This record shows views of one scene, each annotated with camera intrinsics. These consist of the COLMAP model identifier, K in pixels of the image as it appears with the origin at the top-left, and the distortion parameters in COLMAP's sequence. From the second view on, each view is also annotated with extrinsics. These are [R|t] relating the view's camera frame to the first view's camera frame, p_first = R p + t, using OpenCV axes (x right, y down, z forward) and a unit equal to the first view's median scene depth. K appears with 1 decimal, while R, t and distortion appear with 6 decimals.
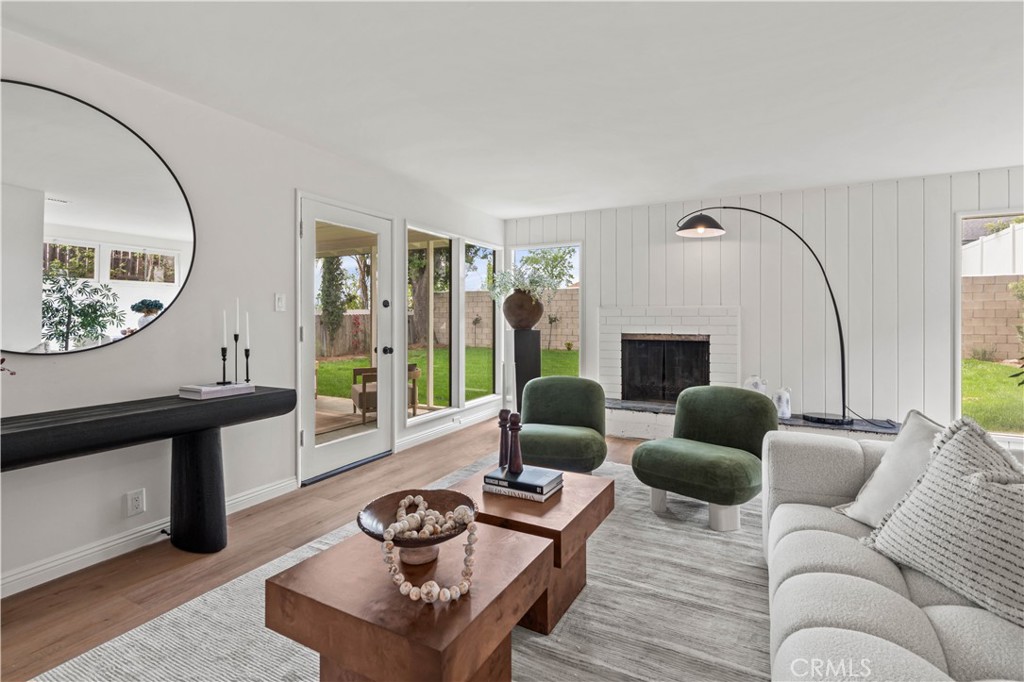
lens RADIAL K [[475.3, 0, 509.1], [0, 475.3, 321.5], [0, 0, 1]] dist [-0.000214, -0.000013]
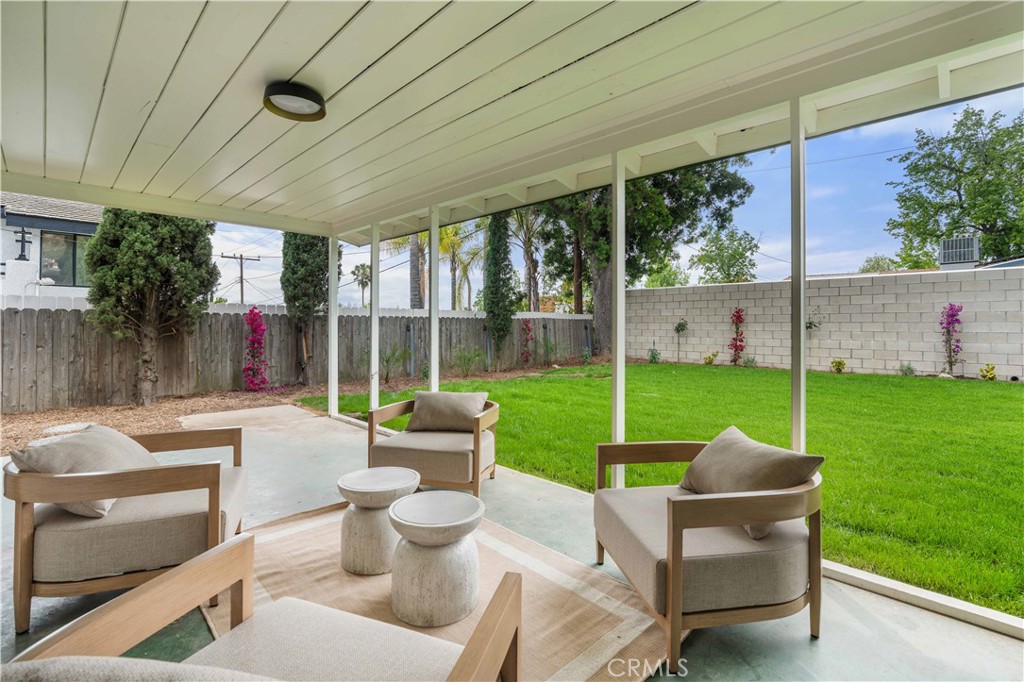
lens RADIAL K [[476.0, 0, 514.7], [0, 476.0, 329.8], [0, 0, 1]] dist [0.000412, 0.000002]
pose [[0.956833, 0.006184, -0.290571, -0.113946], [-0.005562, 0.999980, 0.002968, 0.002480], [0.290584, -0.001224, 0.956849, 0.249707]]
